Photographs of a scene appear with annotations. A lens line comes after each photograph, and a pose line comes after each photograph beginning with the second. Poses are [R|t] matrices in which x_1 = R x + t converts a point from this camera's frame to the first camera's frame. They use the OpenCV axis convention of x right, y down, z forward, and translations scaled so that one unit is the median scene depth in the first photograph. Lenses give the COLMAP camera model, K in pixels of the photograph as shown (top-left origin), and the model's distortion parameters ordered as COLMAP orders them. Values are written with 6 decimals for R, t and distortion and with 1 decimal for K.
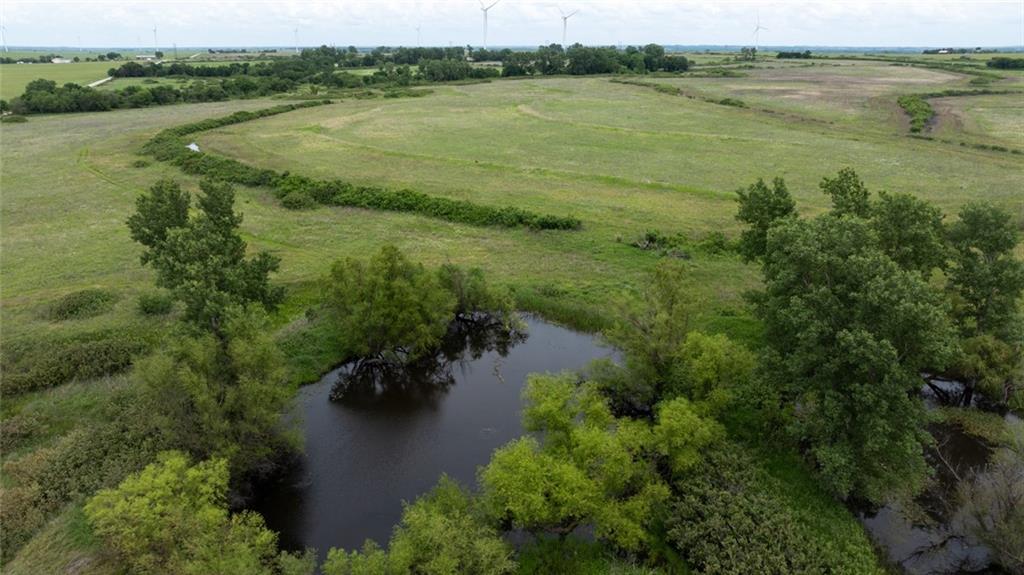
lens RADIAL K [[753.2, 0, 512.0], [0, 753.2, 287.5], [0, 0, 1]] dist [0.000508, 0.001843]
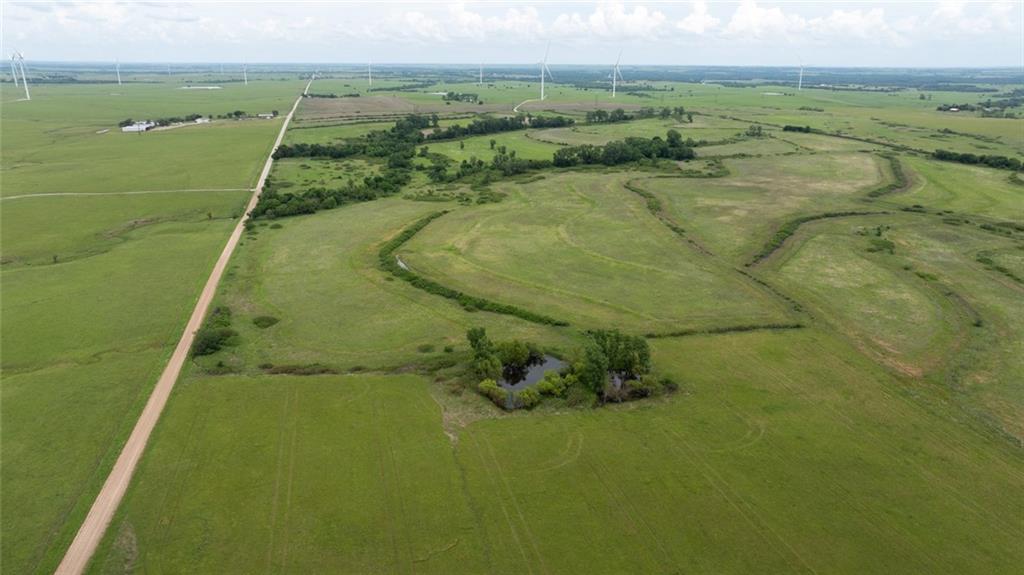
lens RADIAL K [[753.2, 0, 512.0], [0, 753.2, 287.5], [0, 0, 1]] dist [0.000508, 0.001843]
pose [[0.997268, 0.026721, -0.068866, 0.064644], [-0.027970, 0.999460, -0.017230, -0.165498], [0.068369, 0.019109, 0.997477, -1.977729]]
